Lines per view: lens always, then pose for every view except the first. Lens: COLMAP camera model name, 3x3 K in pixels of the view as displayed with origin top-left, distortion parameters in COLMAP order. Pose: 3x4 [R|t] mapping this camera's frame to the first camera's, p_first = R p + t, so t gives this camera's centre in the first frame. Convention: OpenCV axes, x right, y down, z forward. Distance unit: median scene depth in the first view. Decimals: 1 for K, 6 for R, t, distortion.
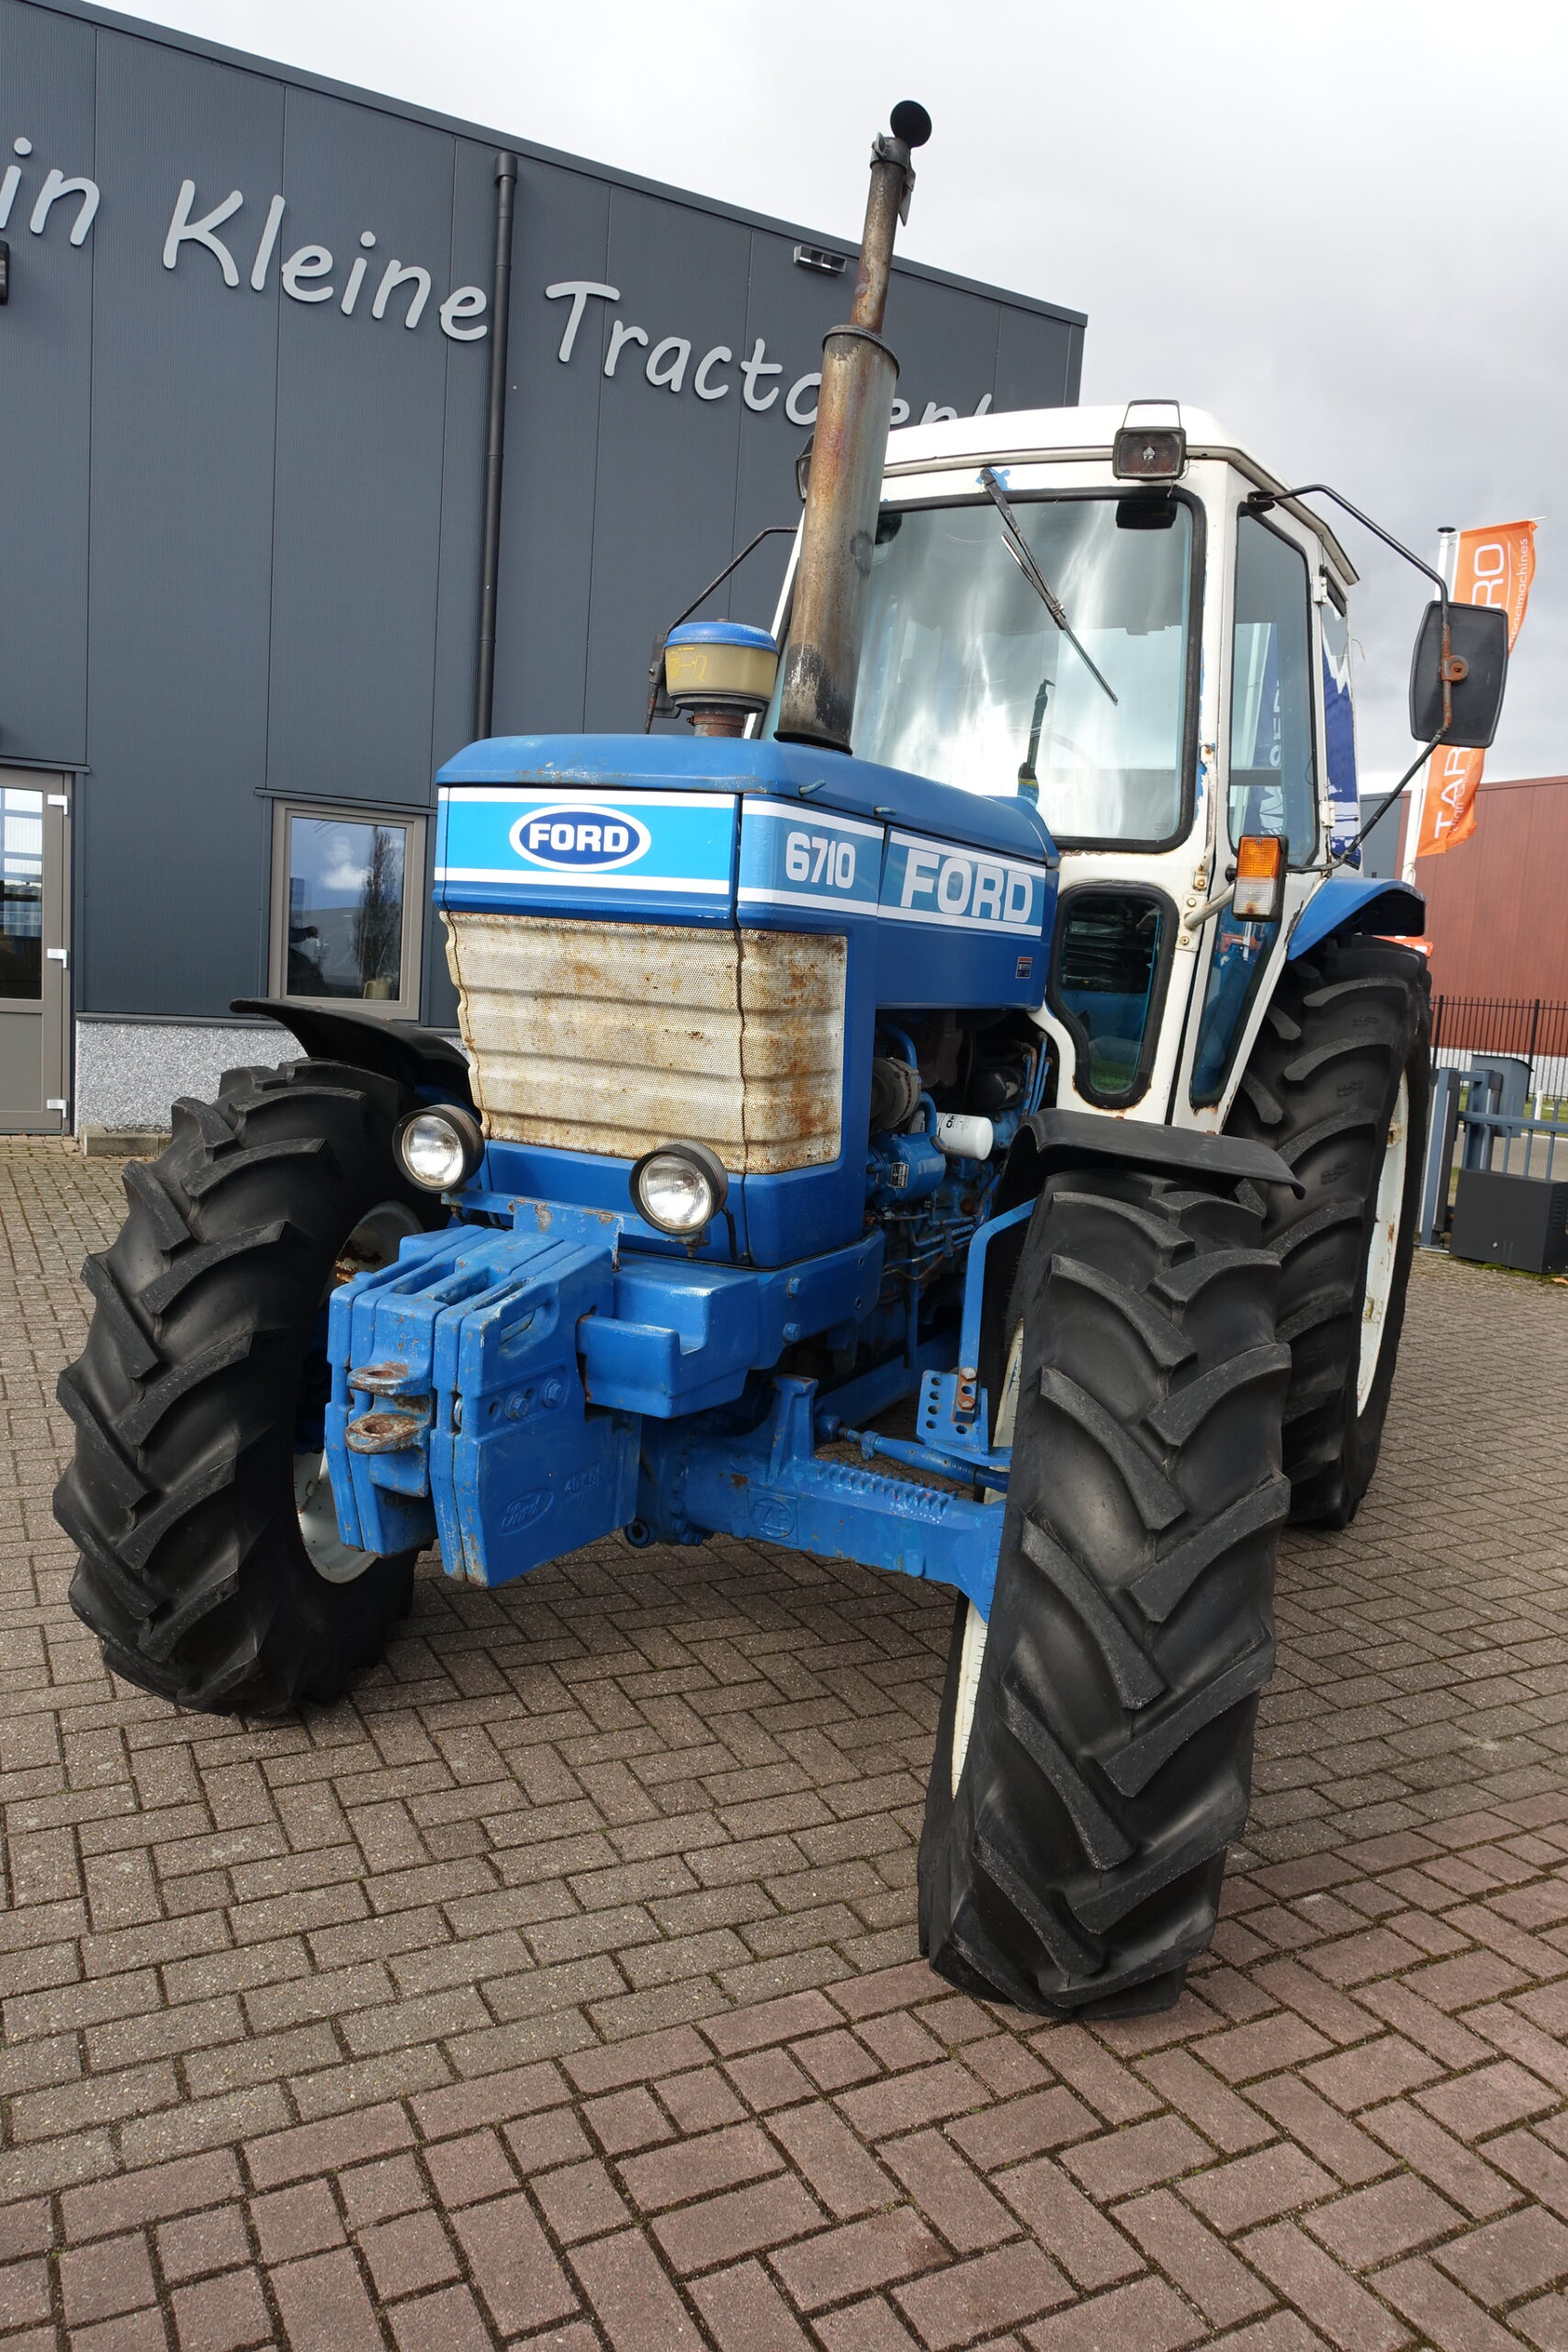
lens RADIAL K [[1606.7, 0, 782.6], [0, 1606.7, 1174.2], [0, 0, 1]] dist [0.002194, -0.006034]
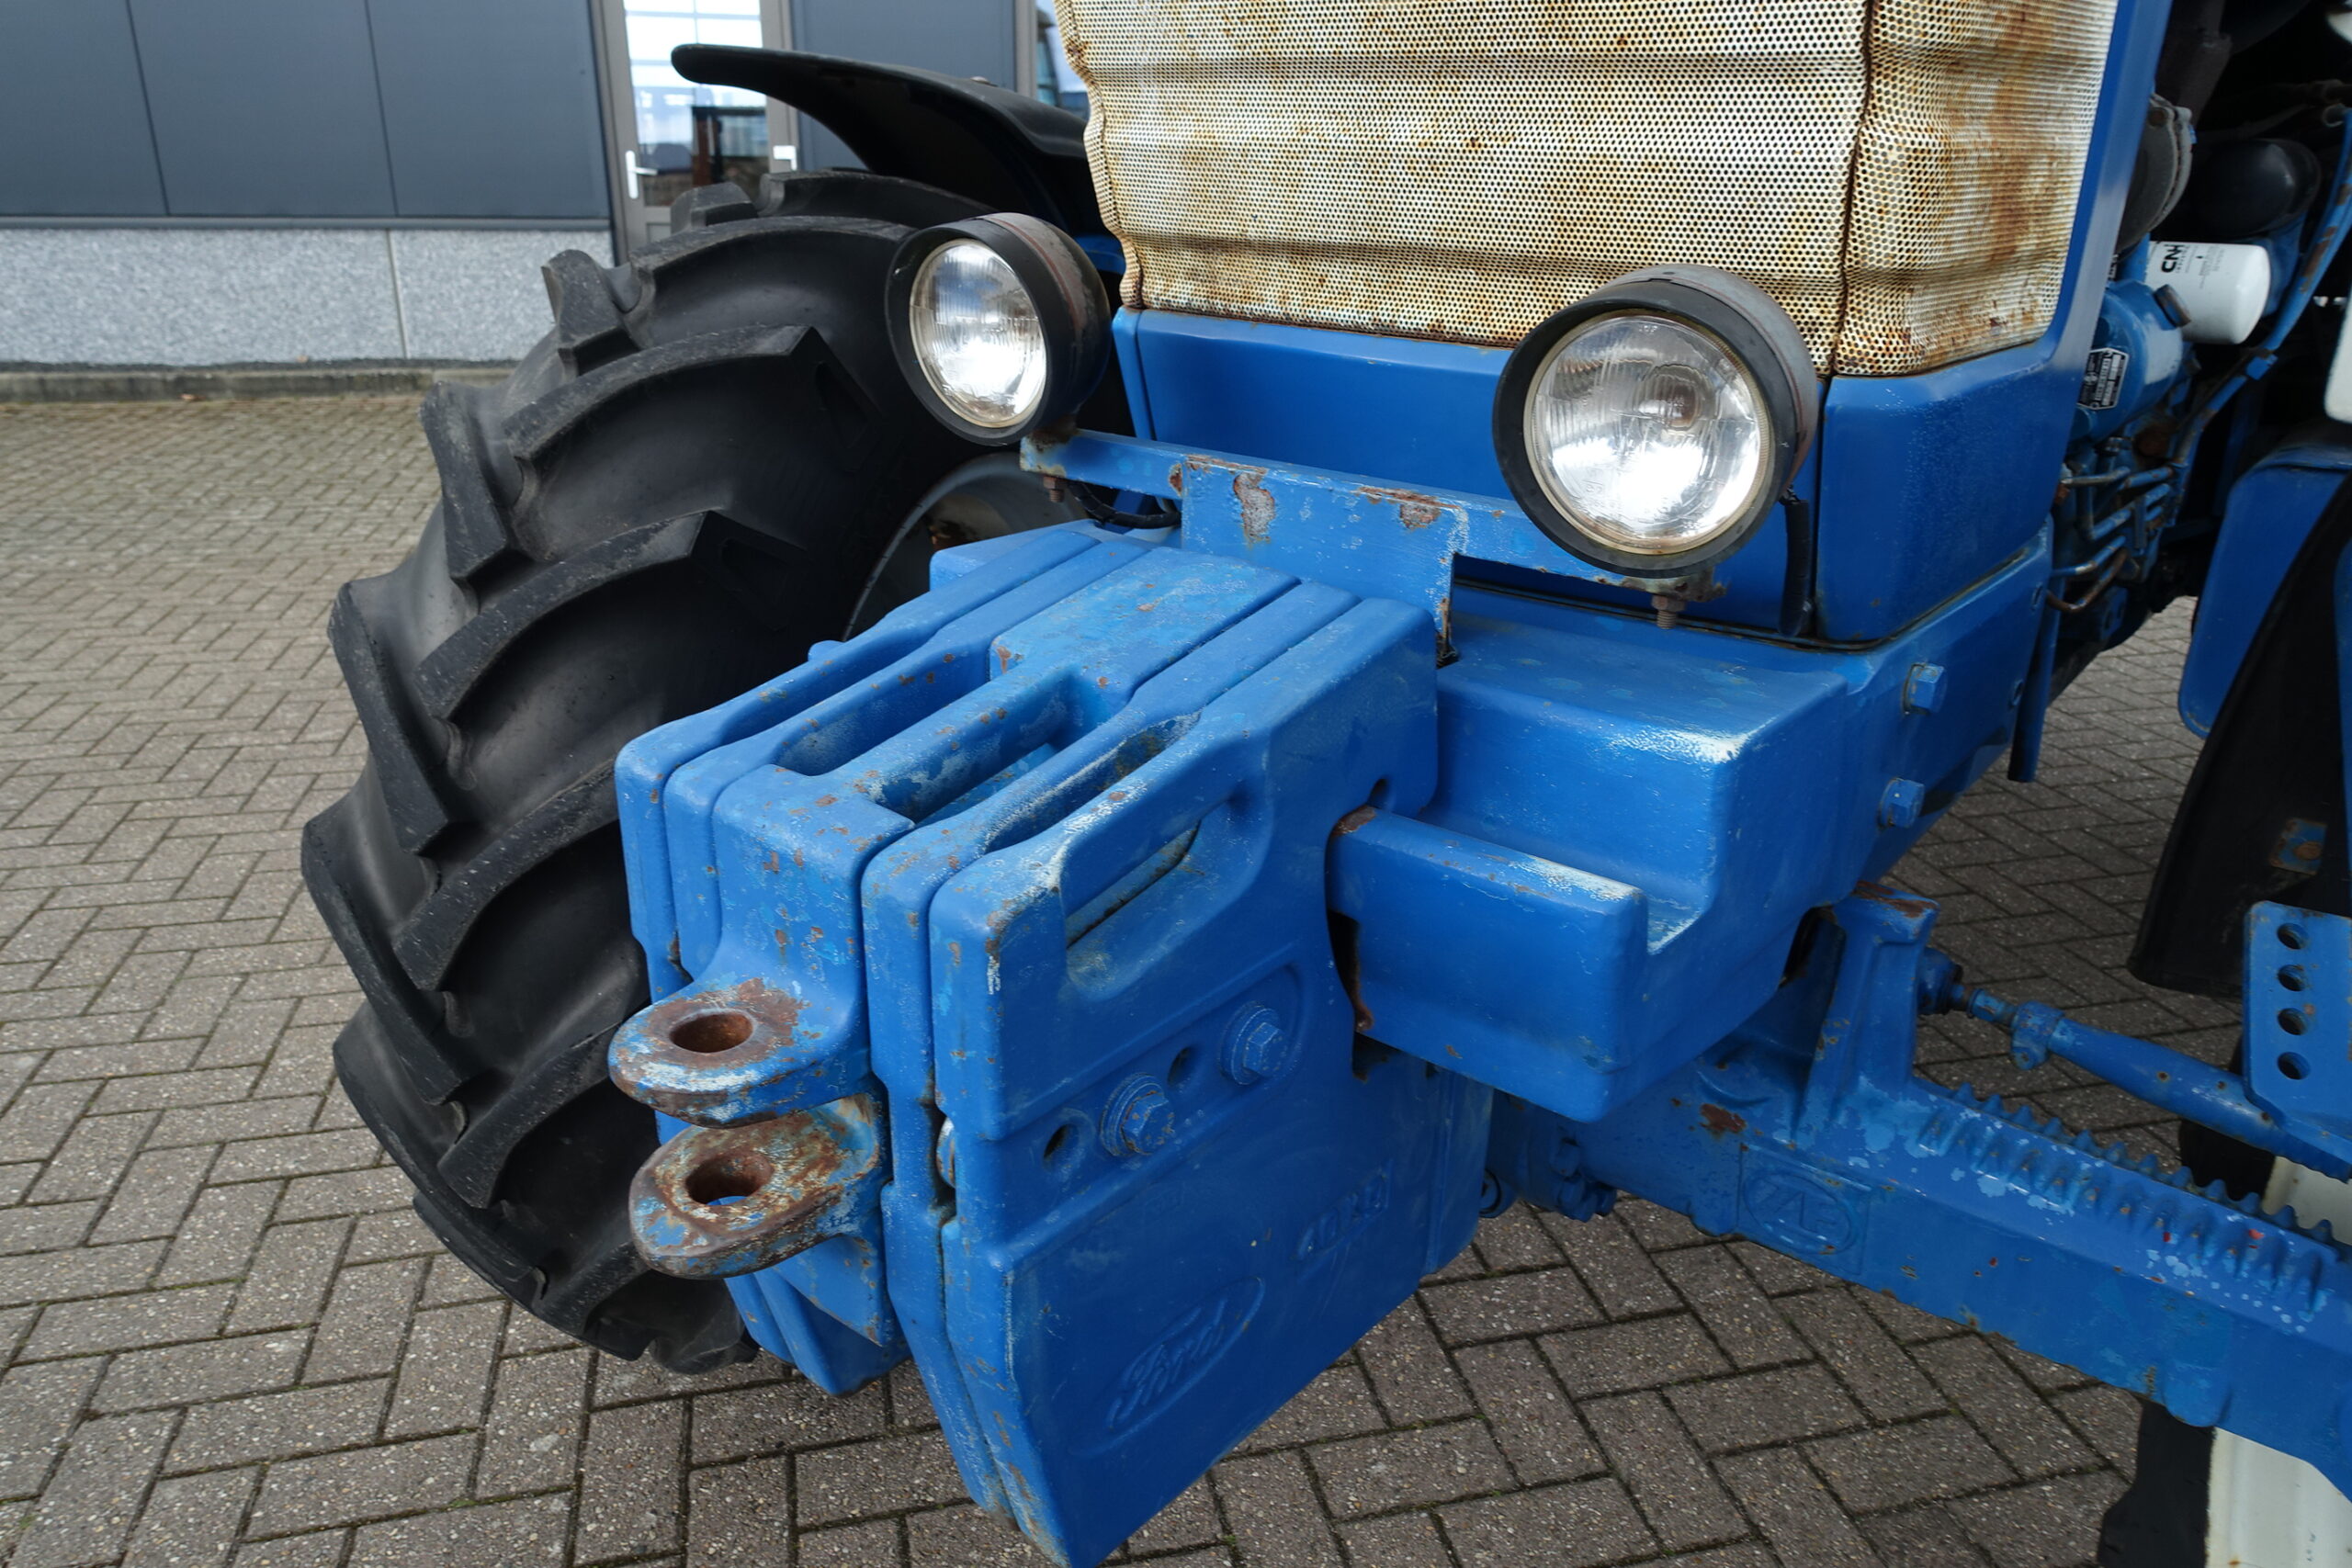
lens RADIAL K [[1606.7, 0, 1170.8], [0, 1606.7, 778.8], [0, 0, 1]] dist [0.002194, -0.006034]
pose [[0.968380, 0.038296, -0.246524, -0.064721], [0.019519, 0.973489, 0.227901, 0.002095], [0.248716, -0.225507, 0.941959, 0.565386]]
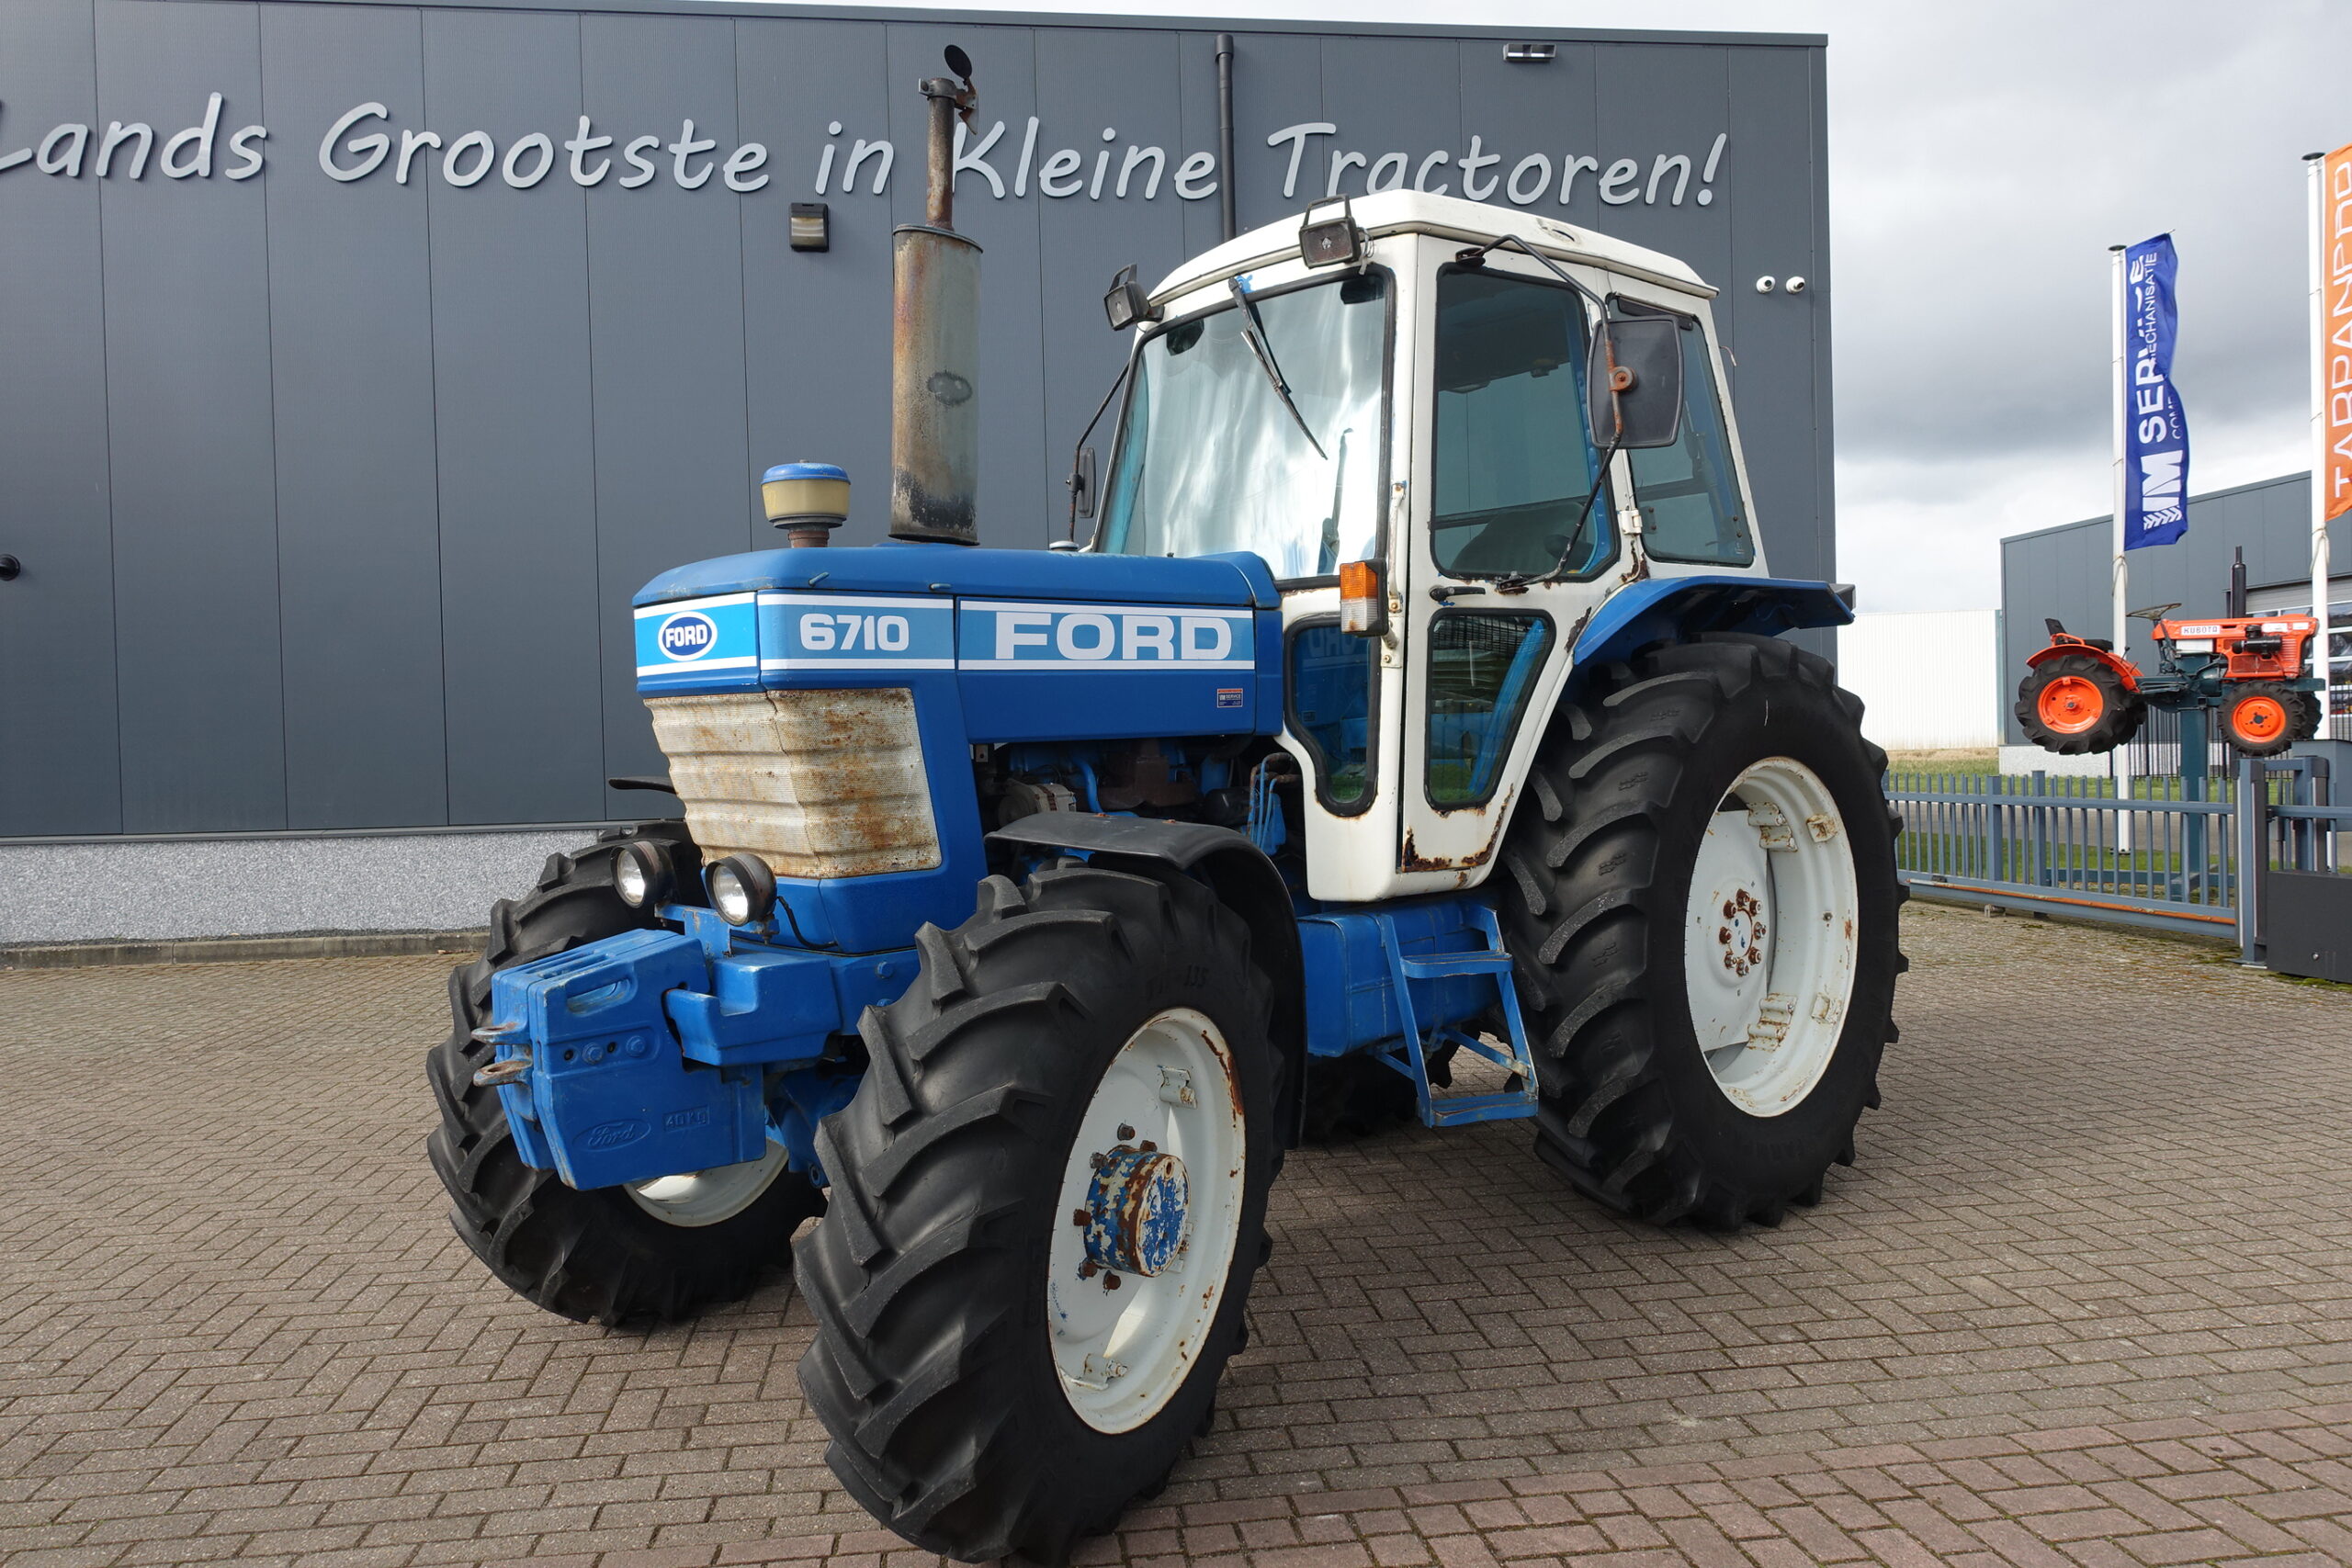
lens RADIAL K [[1606.7, 0, 1181.7], [0, 1606.7, 782.6], [0, 0, 1]] dist [0.002194, -0.006034]
pose [[0.932794, -0.080951, -0.351202, 0.634027], [0.043678, 0.992658, -0.112797, 0.073020], [0.357754, 0.089877, 0.929480, -0.085508]]
